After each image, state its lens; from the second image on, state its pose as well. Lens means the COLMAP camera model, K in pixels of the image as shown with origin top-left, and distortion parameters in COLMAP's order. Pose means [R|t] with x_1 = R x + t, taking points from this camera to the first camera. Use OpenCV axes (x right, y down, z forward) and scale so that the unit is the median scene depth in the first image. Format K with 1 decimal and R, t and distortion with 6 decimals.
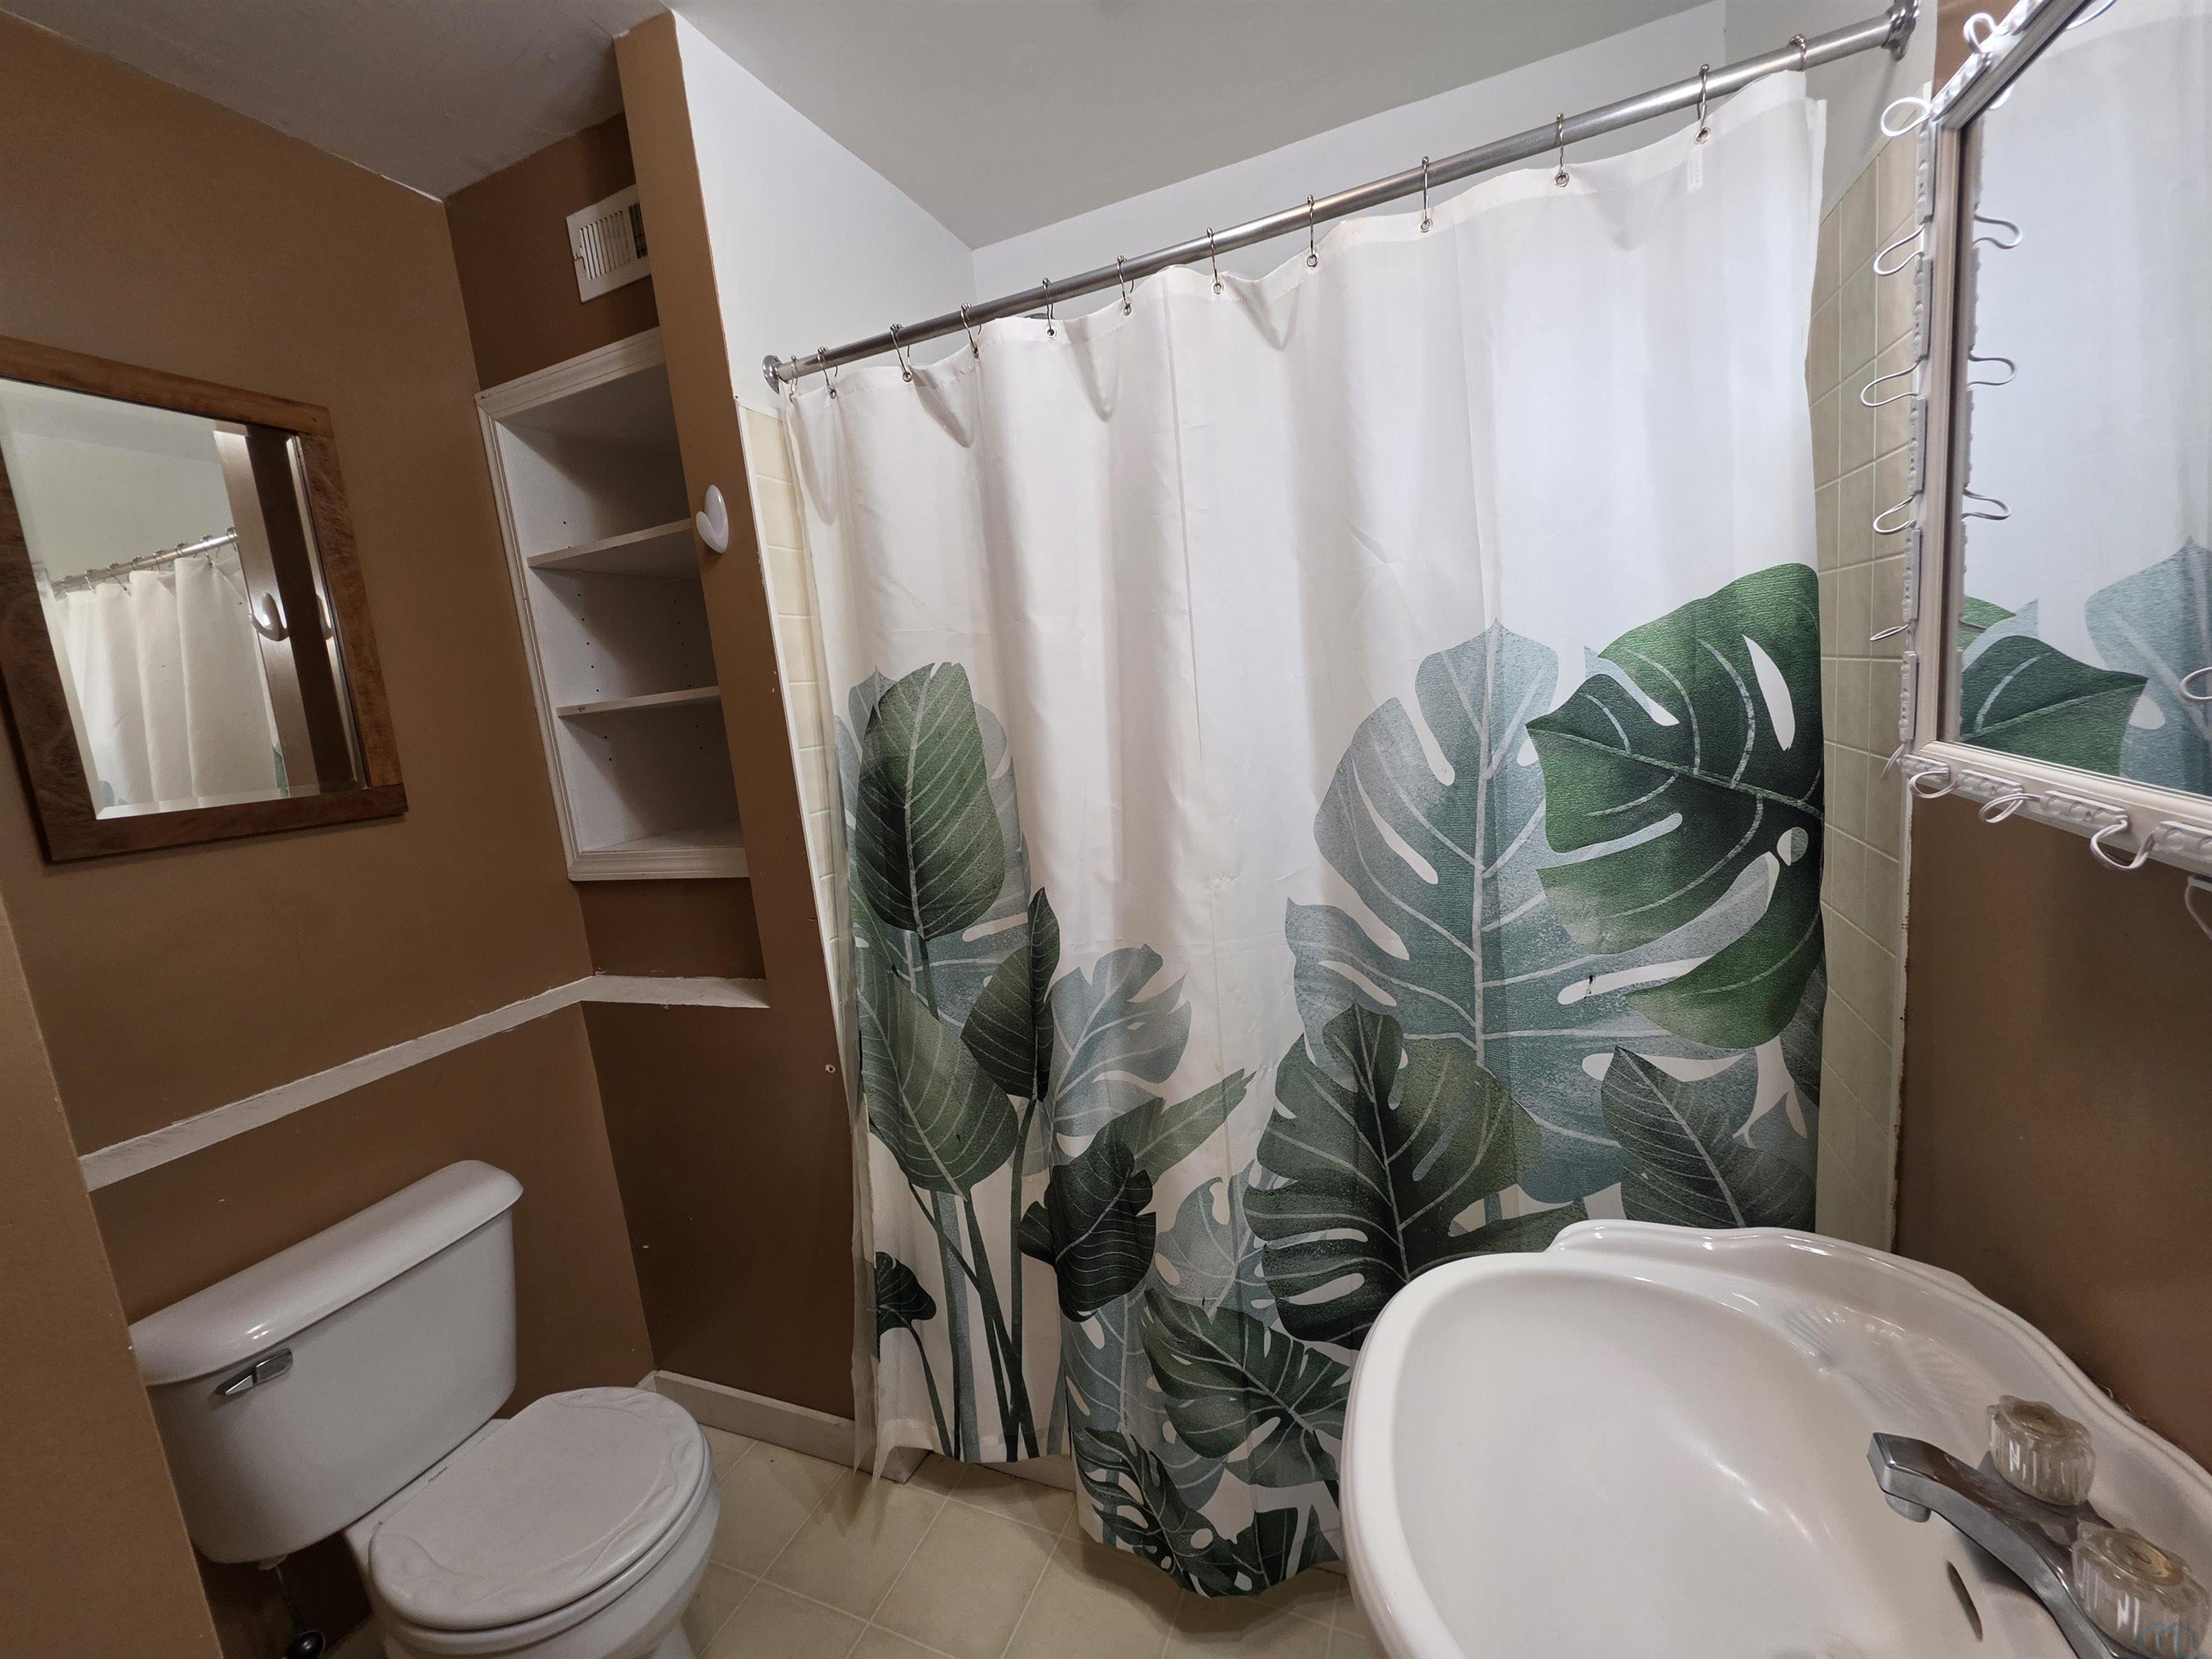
lens RADIAL K [[883.5, 0, 1107.9], [0, 883.5, 820.8], [0, 0, 1]] dist [-0.007082, 0.003193]
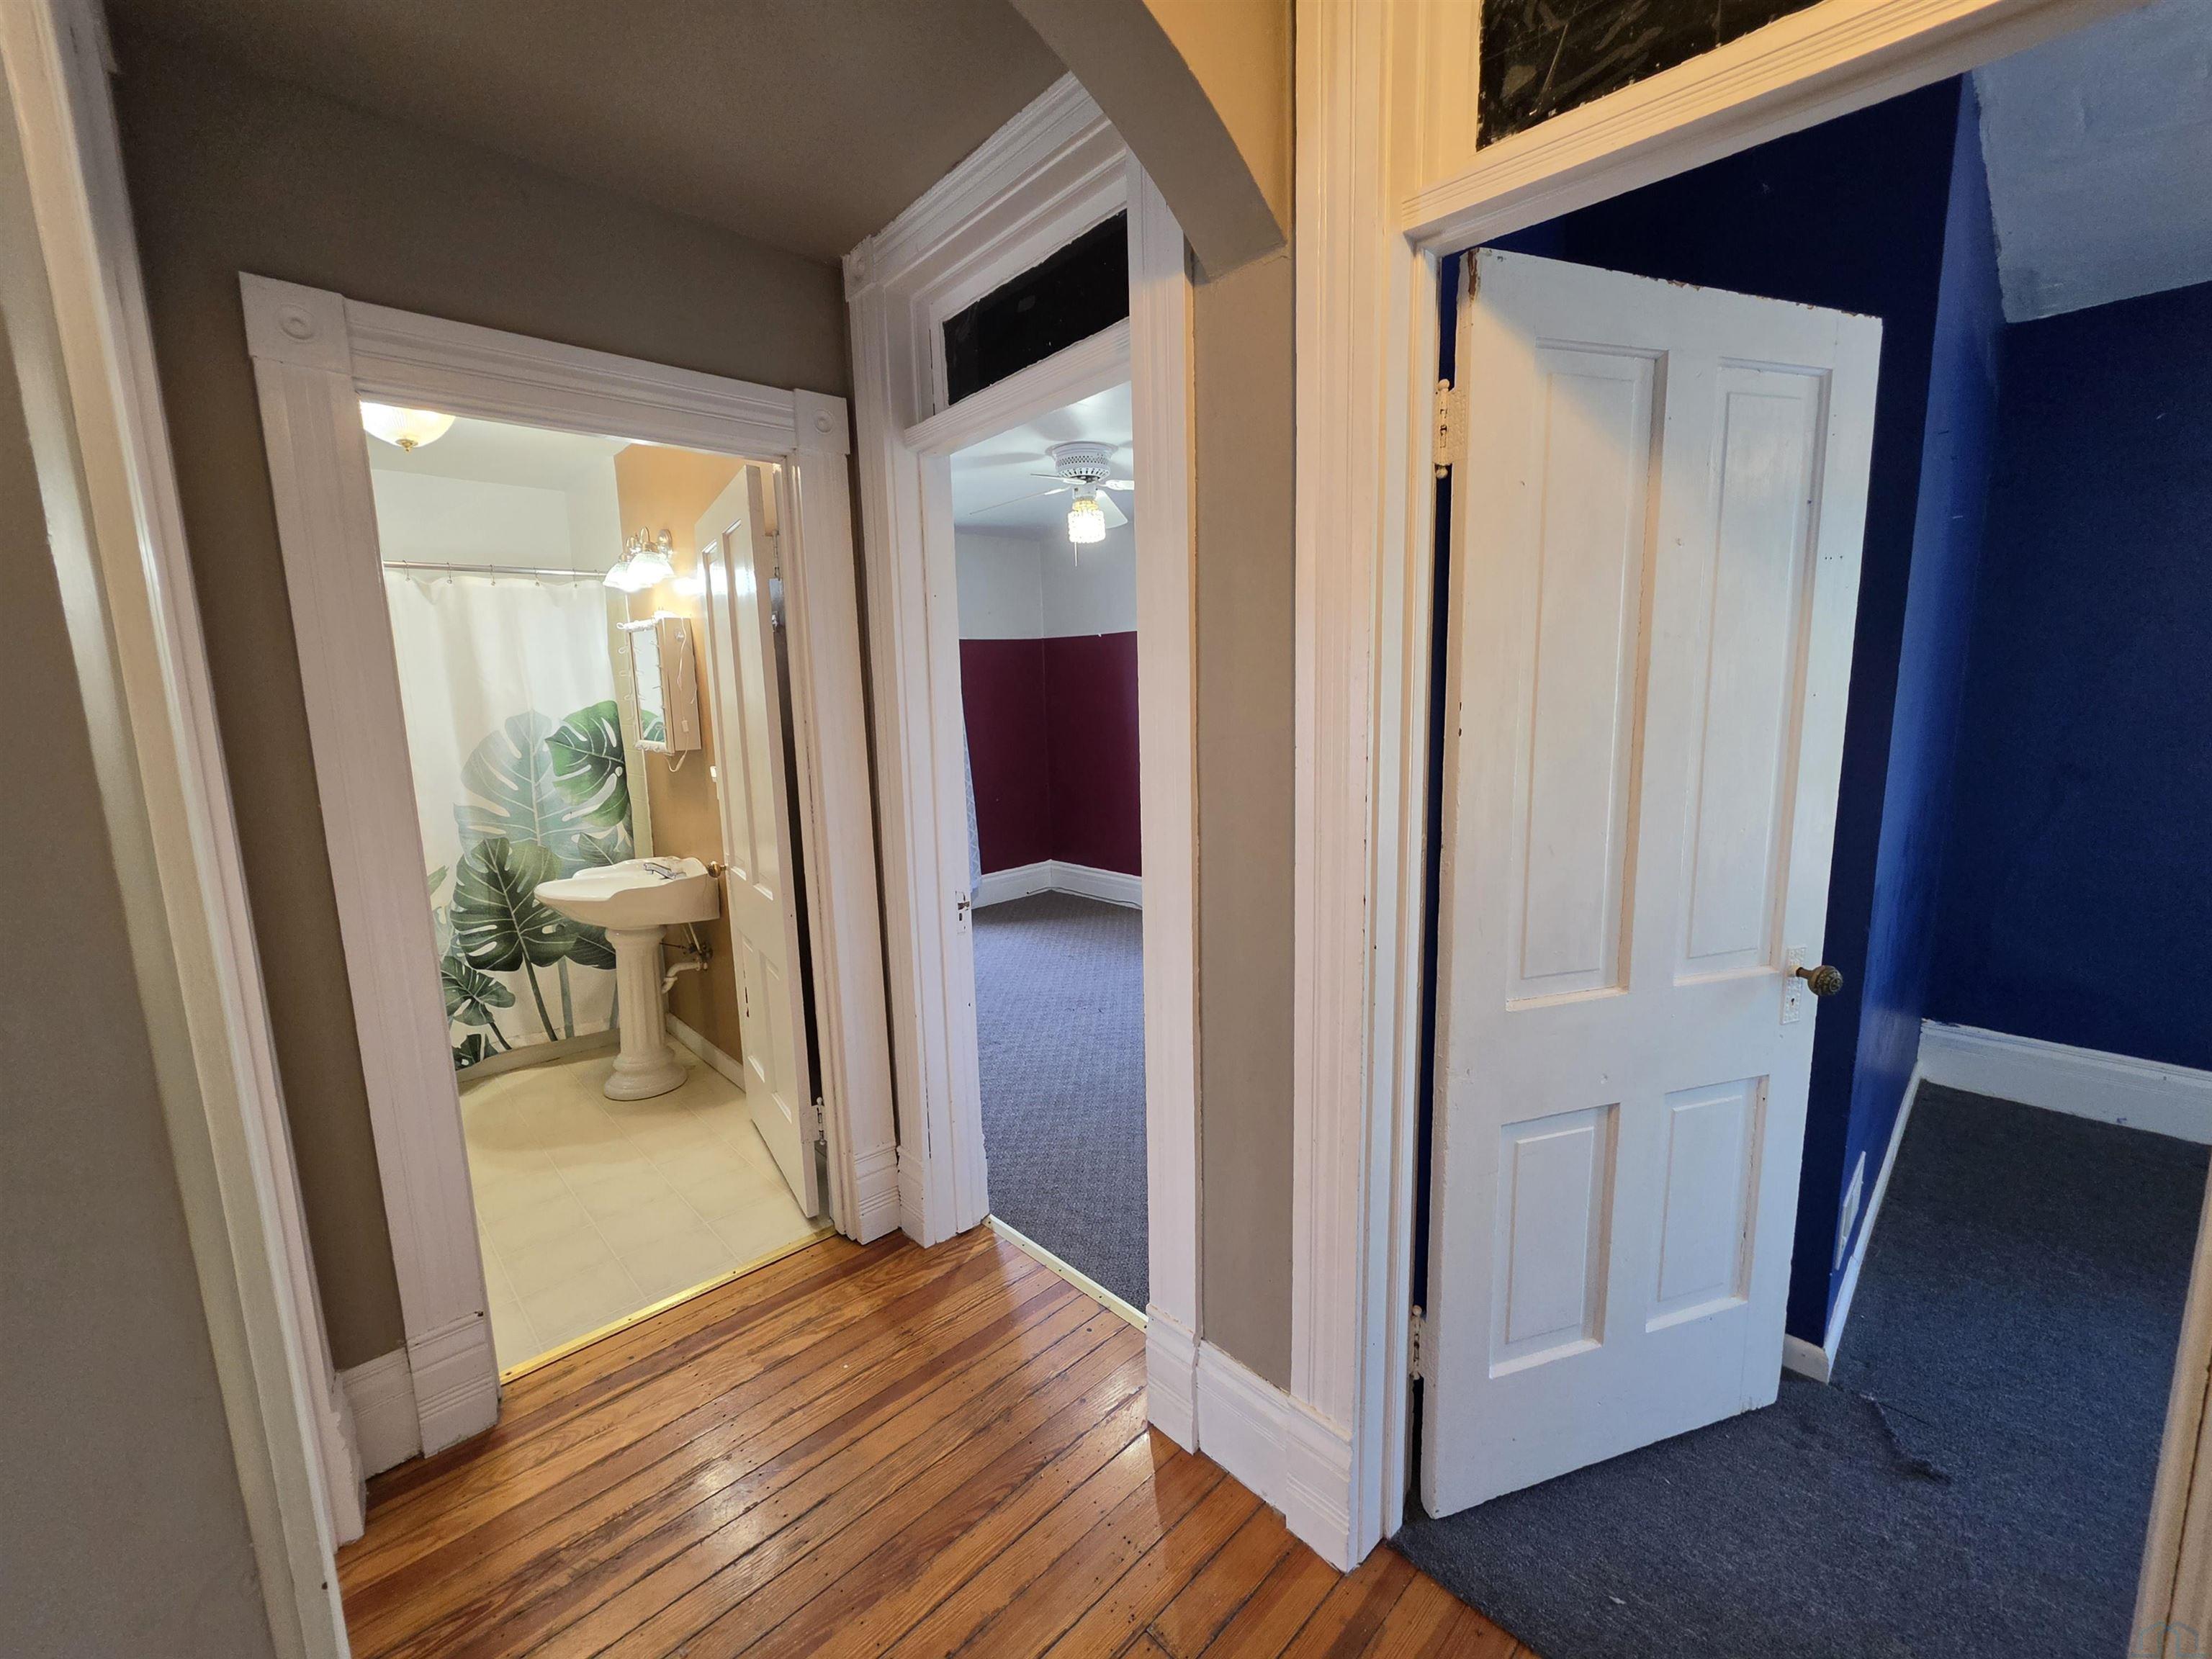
lens RADIAL K [[883.5, 0, 1107.9], [0, 883.5, 820.8], [0, 0, 1]] dist [-0.007082, 0.003193]
pose [[0.401923, -0.045921, 0.914521, -1.668483], [0.117278, 0.993098, -0.001676, 0.434843], [-0.908132, 0.107927, 0.404534, -2.175155]]
